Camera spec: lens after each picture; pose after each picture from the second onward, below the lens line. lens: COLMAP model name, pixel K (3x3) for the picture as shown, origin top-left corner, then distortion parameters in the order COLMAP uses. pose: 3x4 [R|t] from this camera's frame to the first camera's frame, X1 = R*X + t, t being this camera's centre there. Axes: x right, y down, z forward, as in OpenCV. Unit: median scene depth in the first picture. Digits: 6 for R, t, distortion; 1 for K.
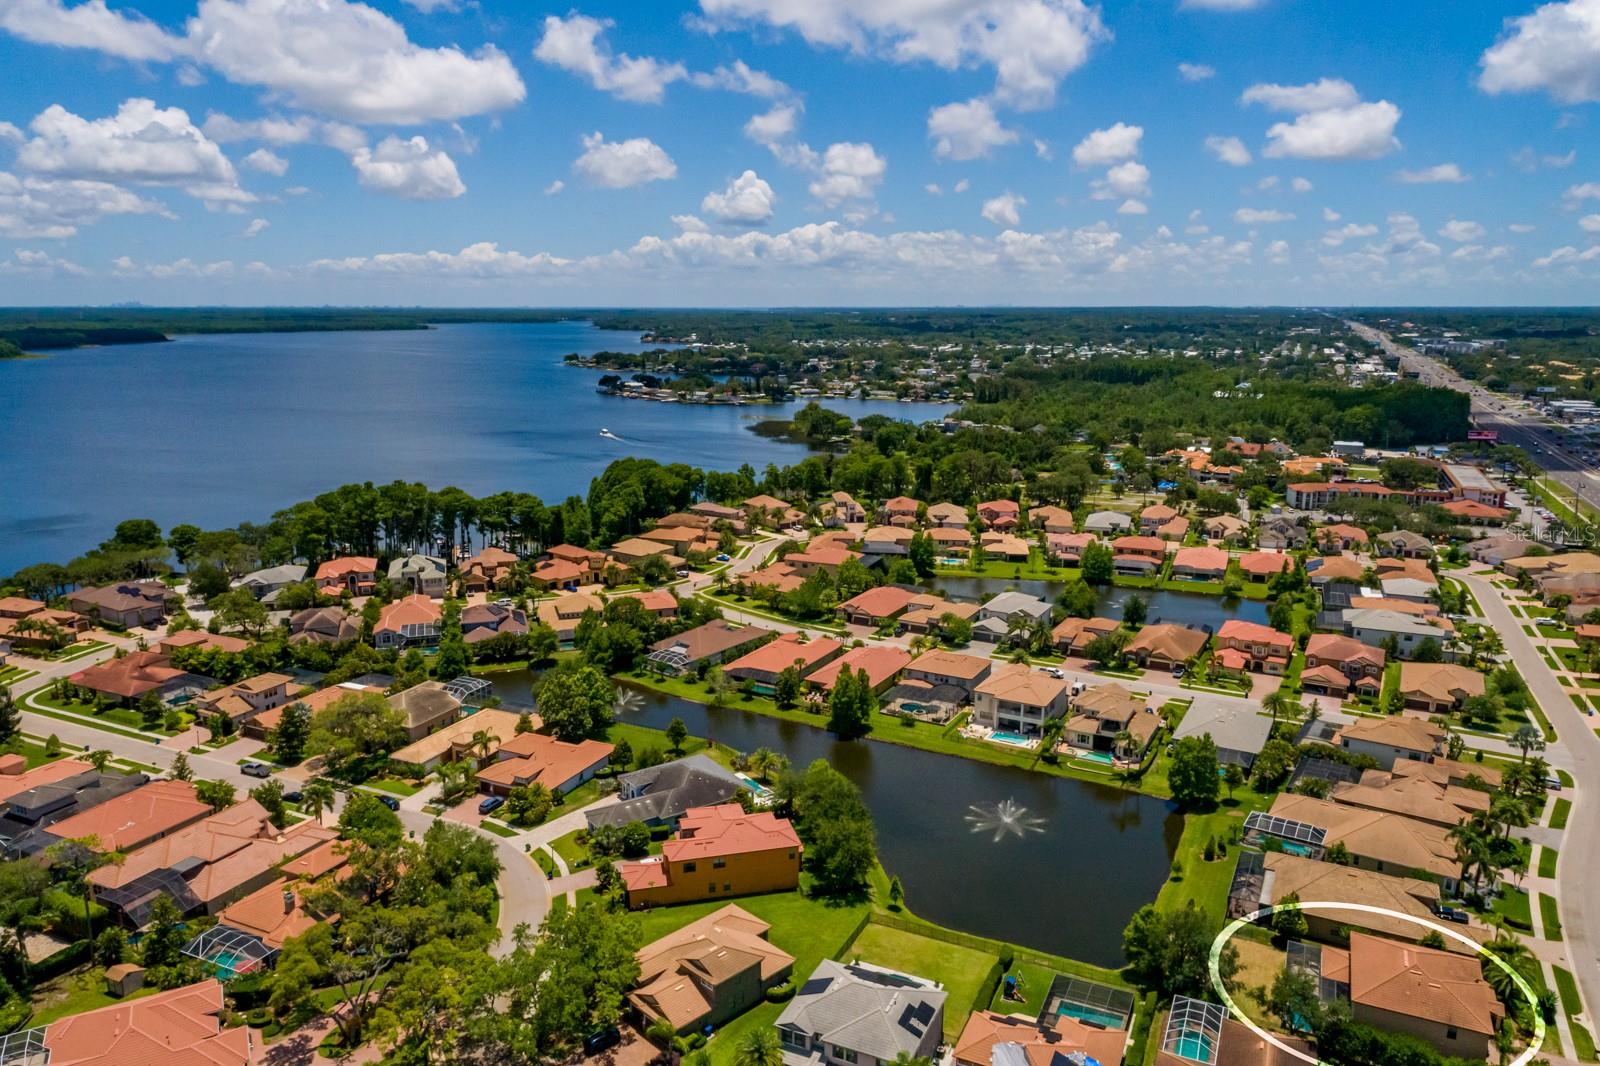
lens RADIAL K [[1107.1, 0, 800.0], [0, 1107.1, 533.0], [0, 0, 1]] dist [0.001821, 0.007747]
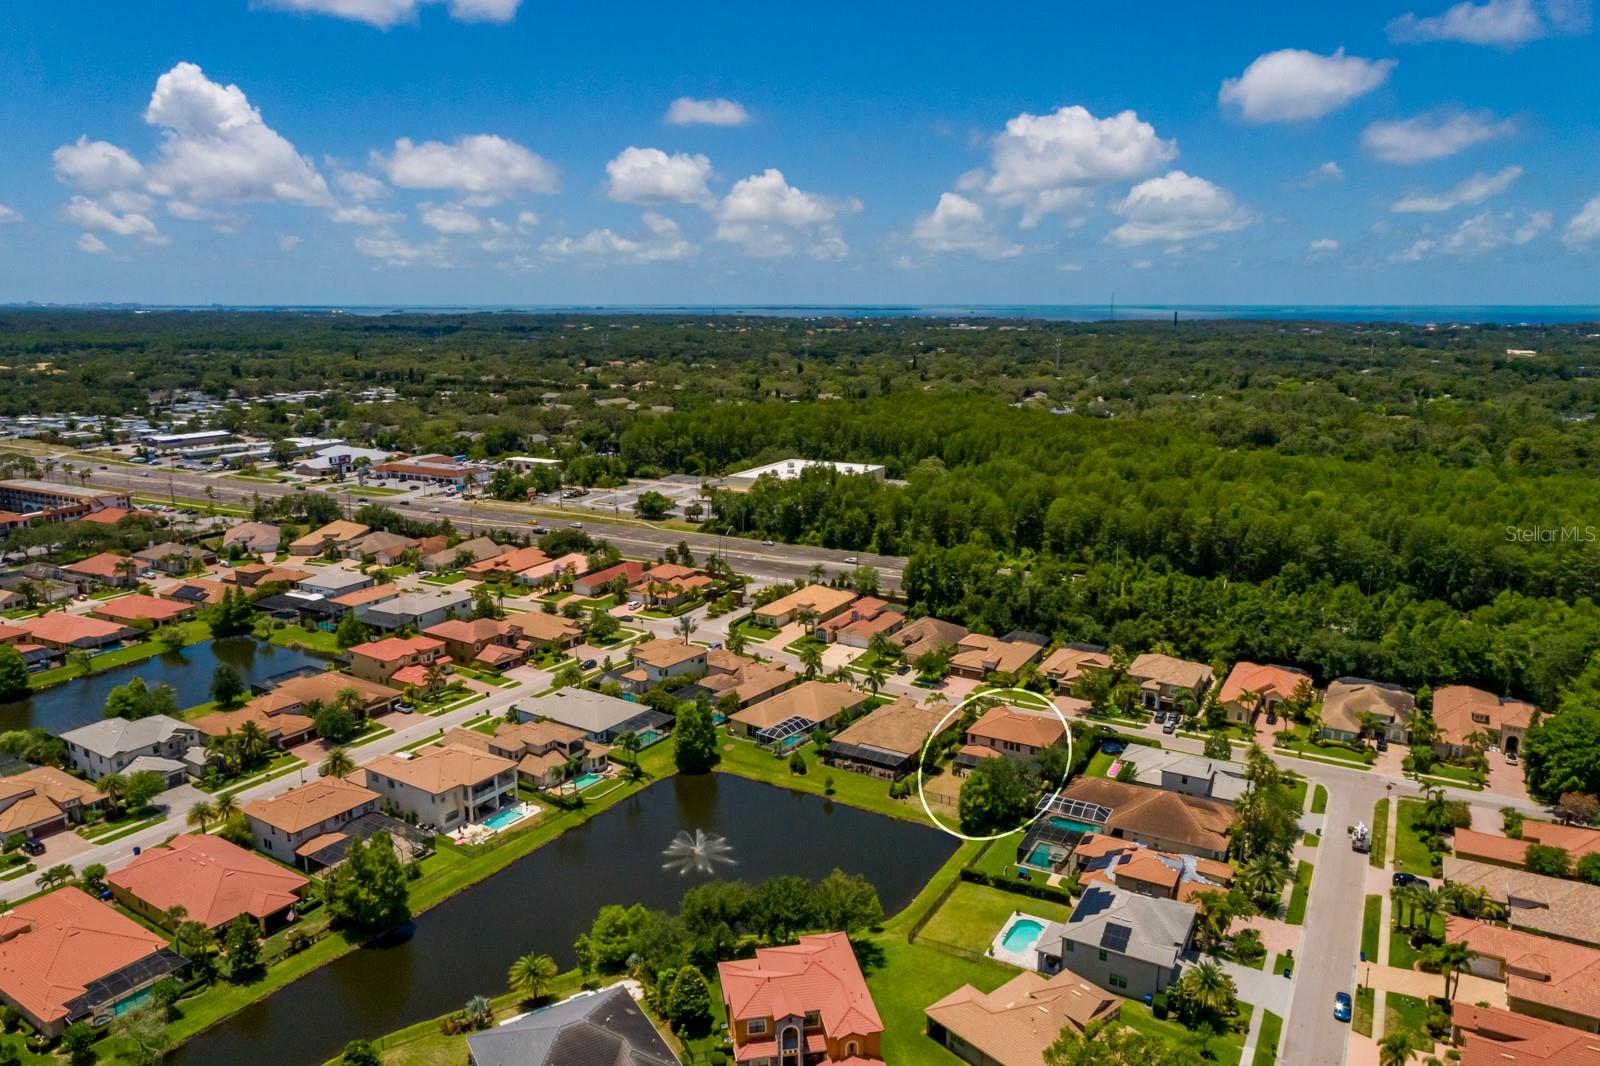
lens RADIAL K [[1089.8, 0, 801.2], [0, 1089.8, 572.9], [0, 0, 1]] dist [0.004535, 0.004687]
pose [[0.073356, -0.242985, 0.967252, -0.385418], [0.204121, 0.952992, 0.223922, -0.092372], [-0.976193, 0.181011, 0.119506, 0.452733]]
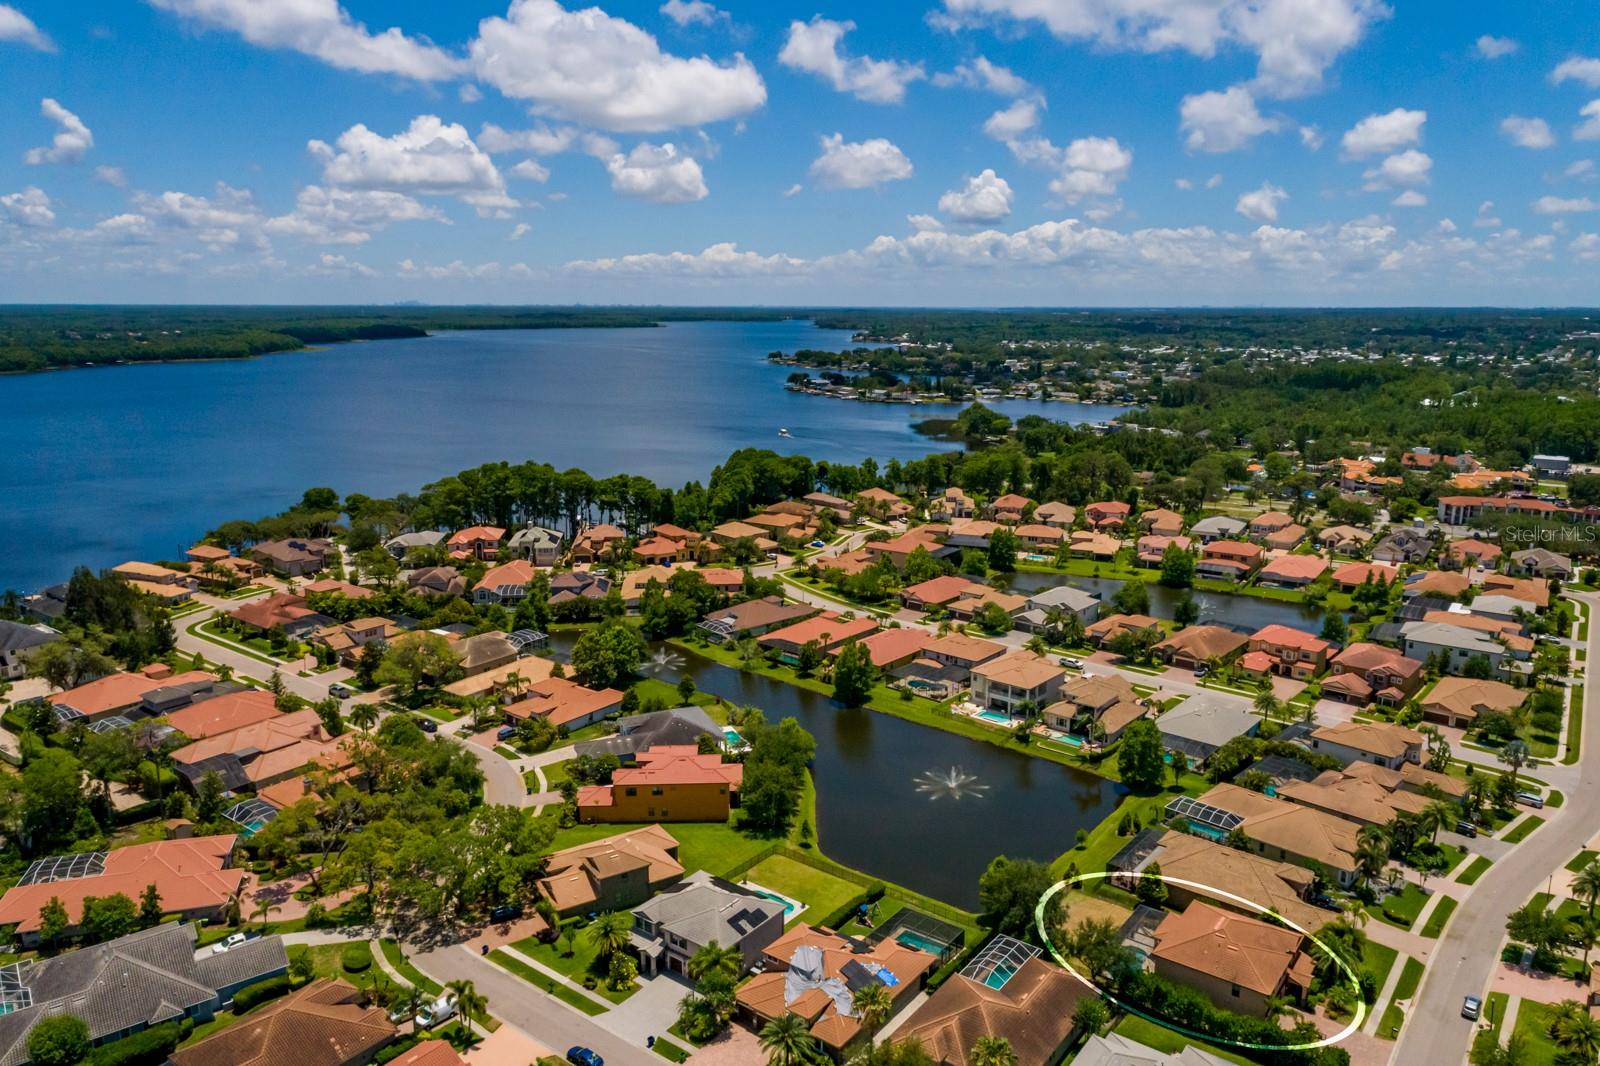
lens RADIAL K [[1110.7, 0, 800.0], [0, 1110.7, 533.0], [0, 0, 1]] dist [0.001048, 0.008511]
pose [[0.979085, 0.043715, -0.198699, 0.146626], [-0.043750, 0.999034, 0.004217, 0.009603], [0.198691, 0.004564, 0.980052, -0.052247]]
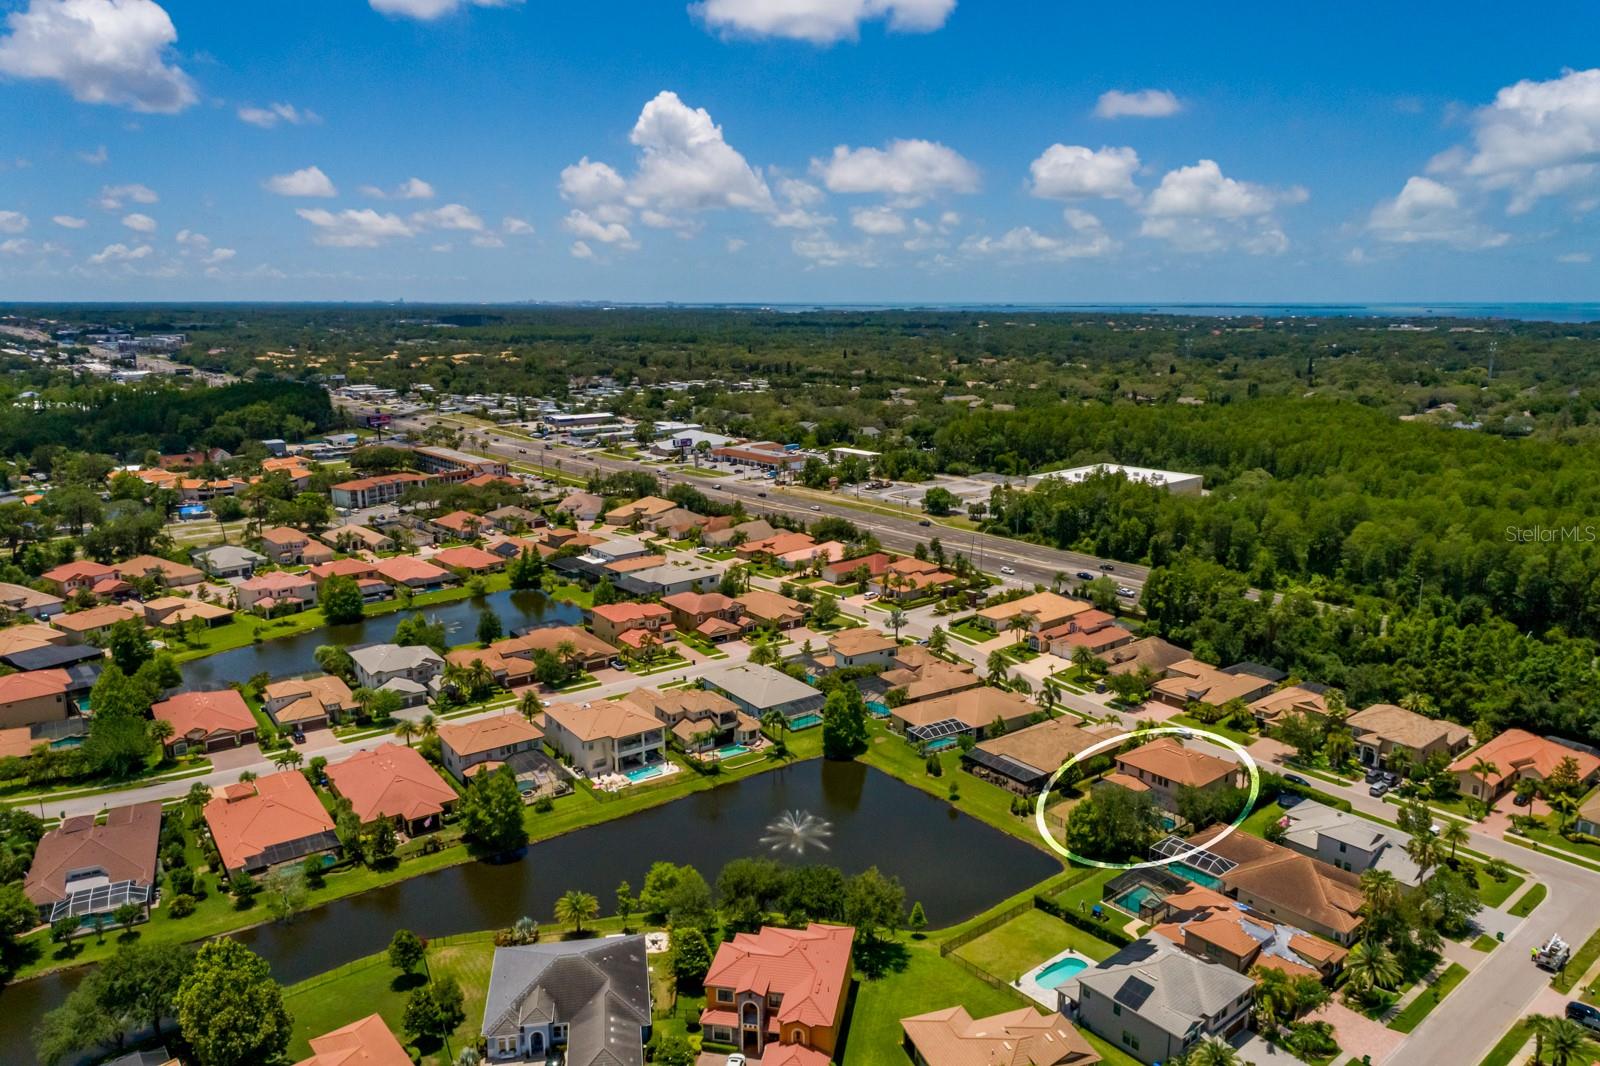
lens RADIAL K [[1092.3, 0, 803.0], [0, 1092.3, 559.7], [0, 0, 1]] dist [-0.005012, 0.020333]
pose [[0.424062, -0.212036, 0.880462, -0.359996], [0.185675, 0.971909, 0.144631, -0.064989], [-0.886395, 0.102147, 0.451519, 0.320163]]
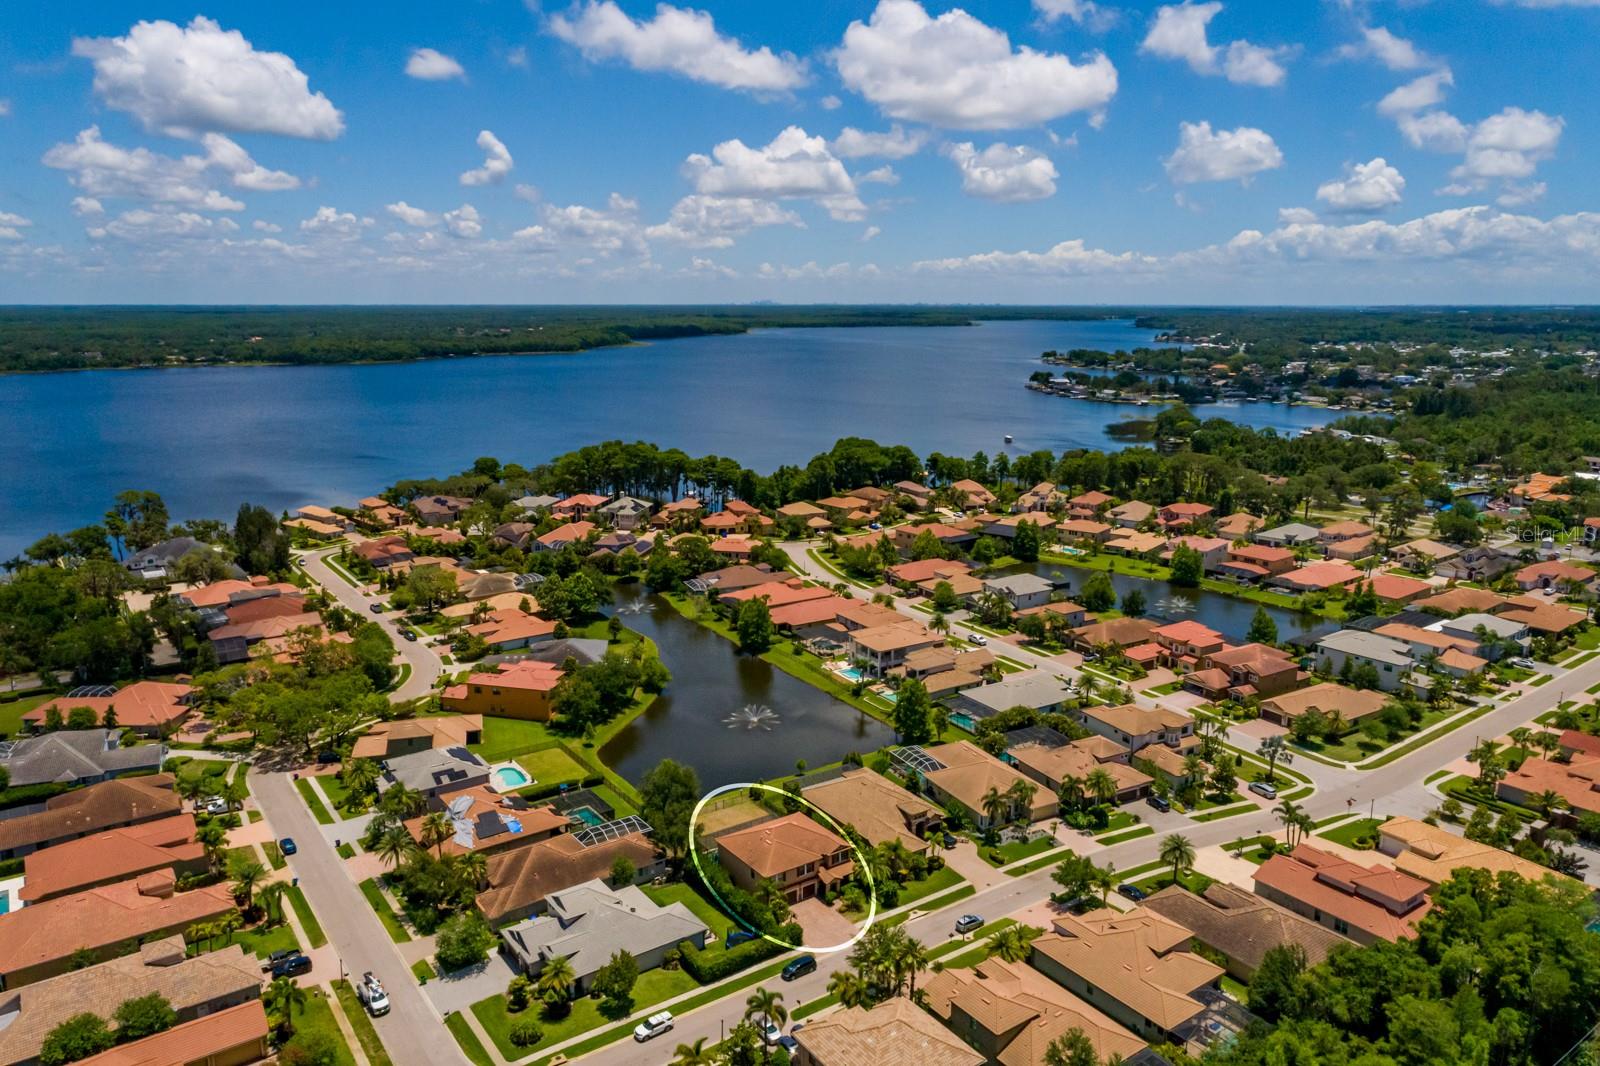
lens RADIAL K [[1092.3, 0, 803.0], [0, 1092.3, 559.7], [0, 0, 1]] dist [-0.005012, 0.020333]
pose [[0.874185, 0.111803, -0.472548, 0.475116], [-0.098620, 0.993730, 0.052672, 0.005209], [0.475474, 0.000557, 0.879730, -0.036518]]
